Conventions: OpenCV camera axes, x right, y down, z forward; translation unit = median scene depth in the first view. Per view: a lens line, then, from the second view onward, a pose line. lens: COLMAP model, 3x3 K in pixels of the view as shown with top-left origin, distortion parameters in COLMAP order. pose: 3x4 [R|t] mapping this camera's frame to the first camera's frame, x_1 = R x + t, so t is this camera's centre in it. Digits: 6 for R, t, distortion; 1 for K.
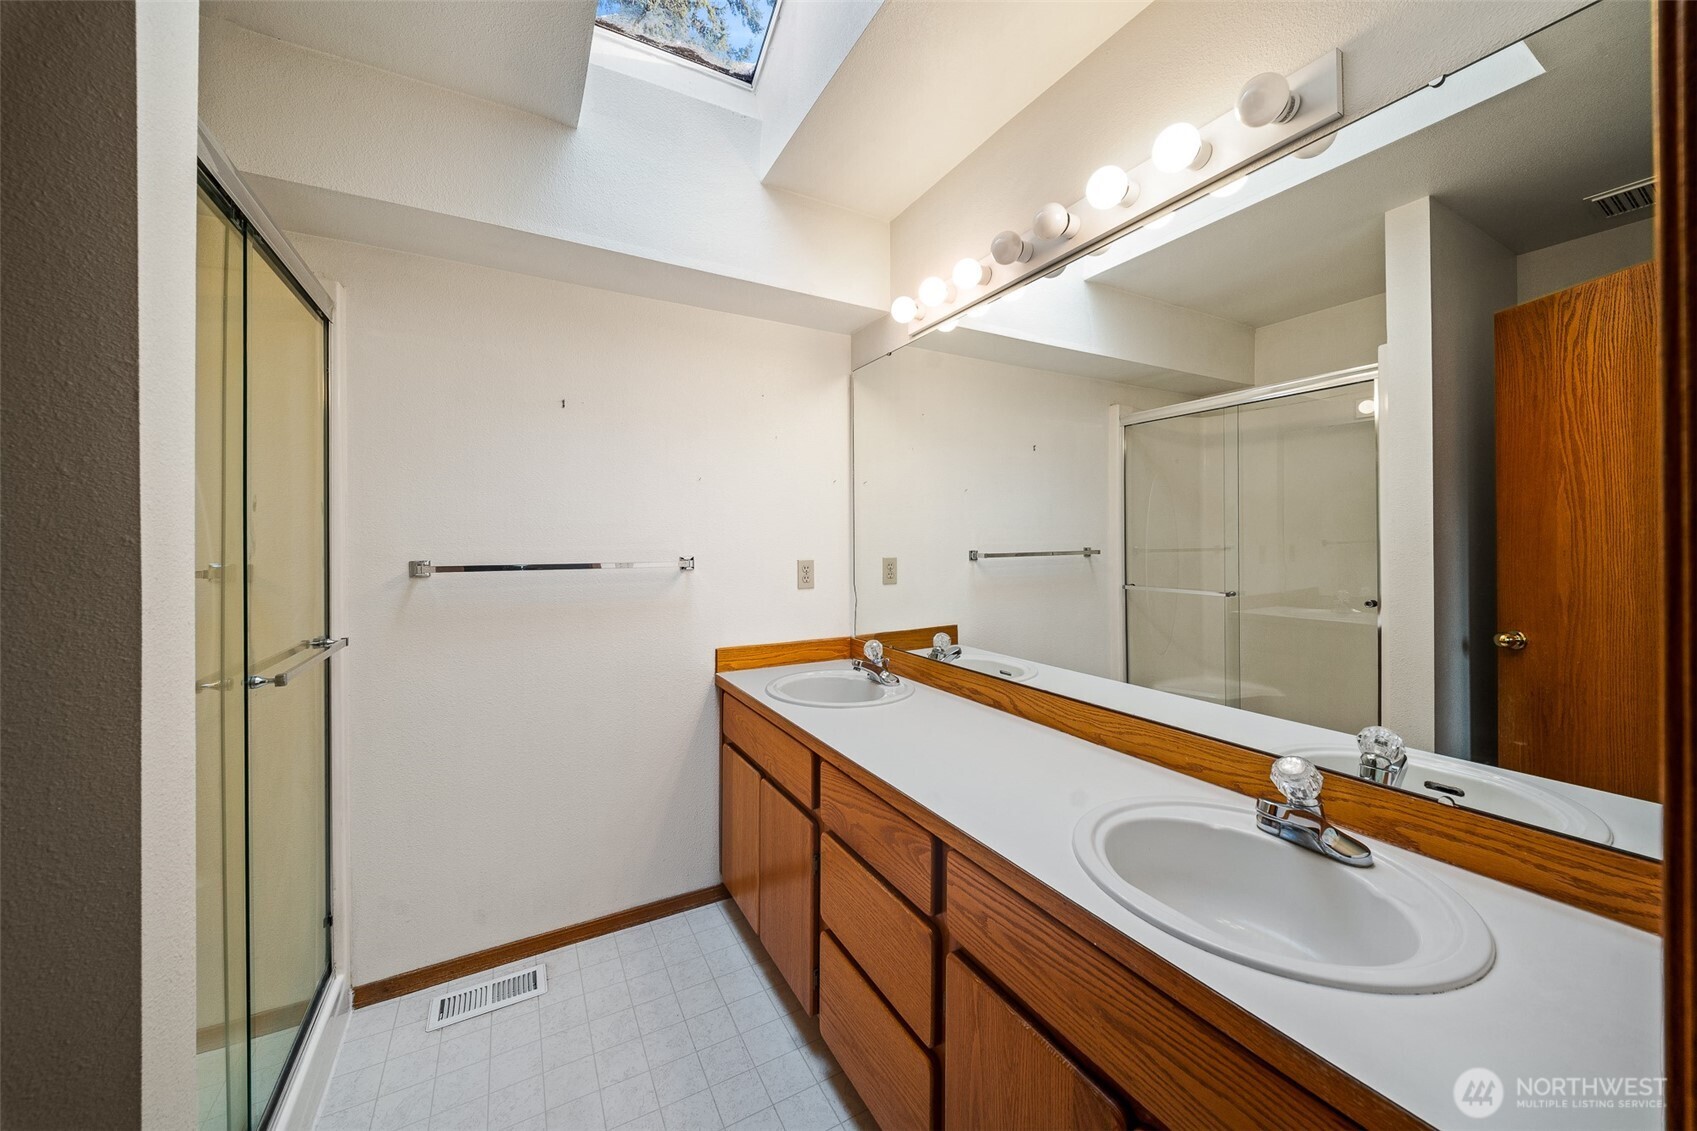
lens RADIAL K [[597.3, 0, 841.0], [0, 597.3, 534.3], [0, 0, 1]] dist [0.007264, -0.004236]
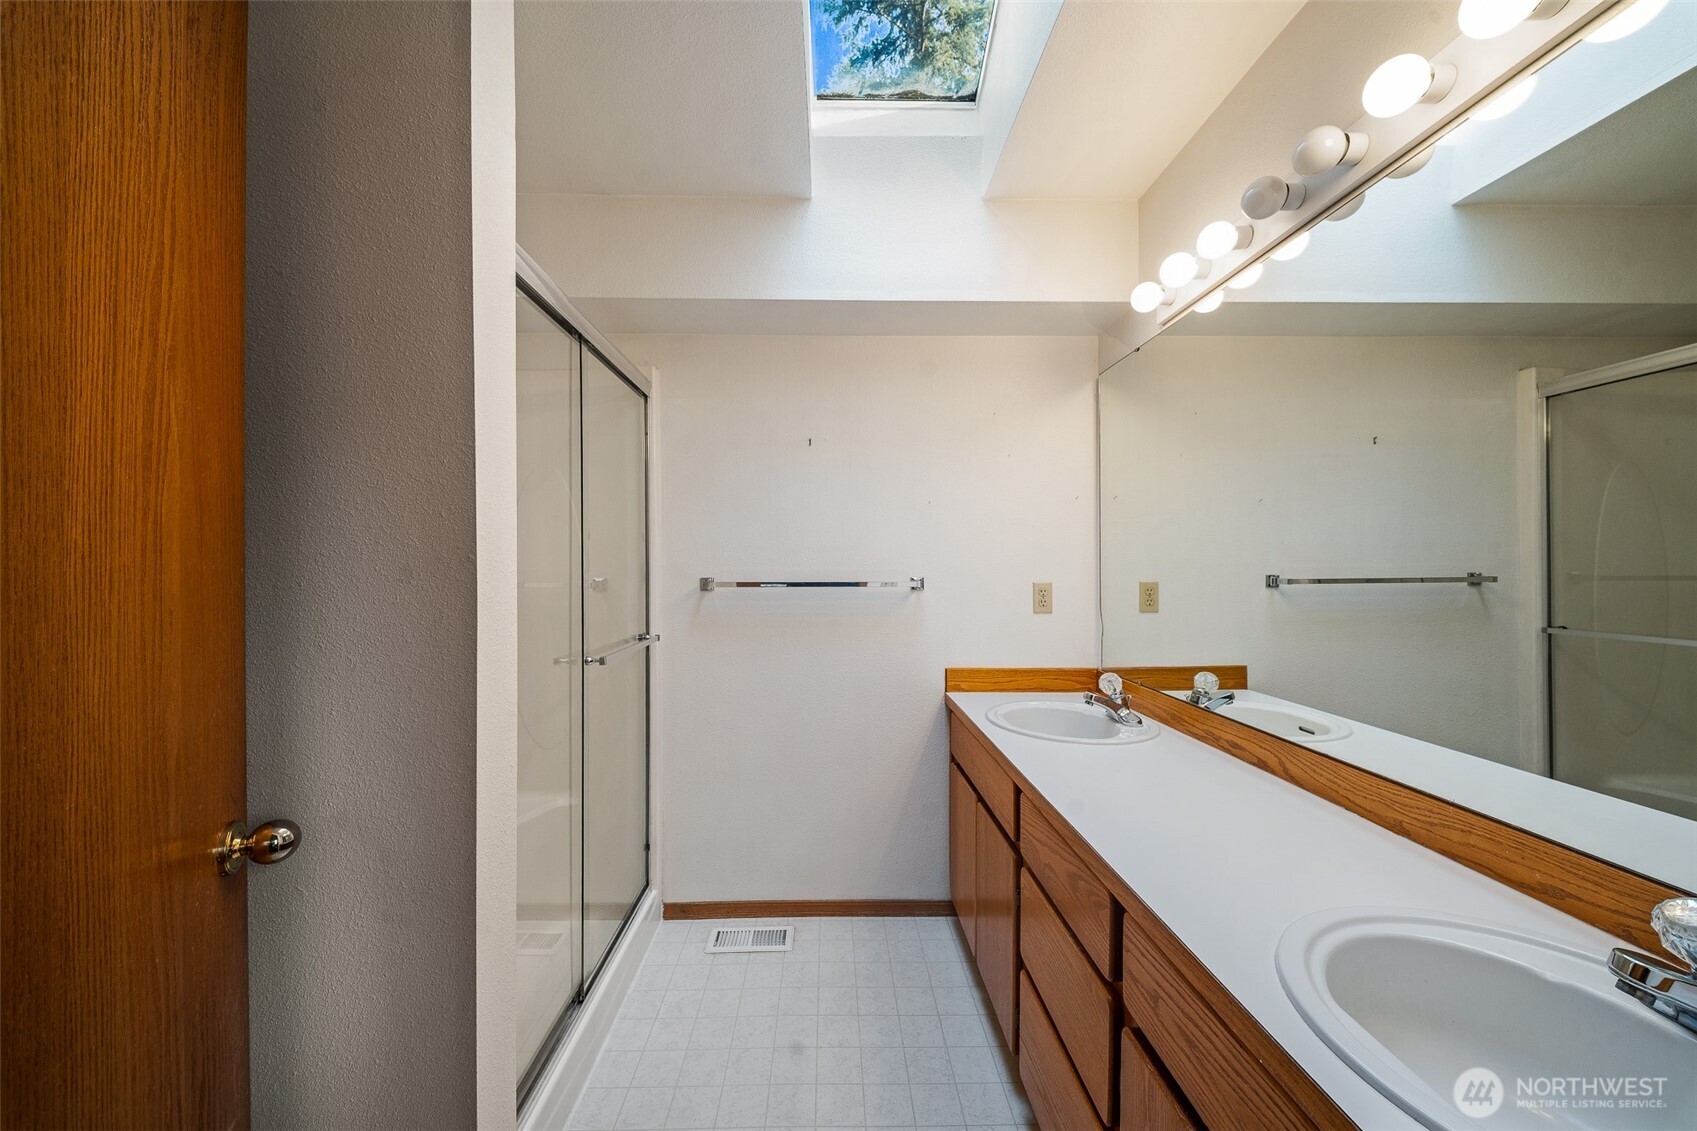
lens RADIAL K [[597.3, 0, 832.1], [0, 597.3, 558.6], [0, 0, 1]] dist [0.007264, -0.004236]
pose [[0.886266, -0.002294, -0.463171, 0.120433], [0.002932, 0.999995, 0.000657, 0.004594], [0.463167, -0.001940, 0.886269, 0.012023]]
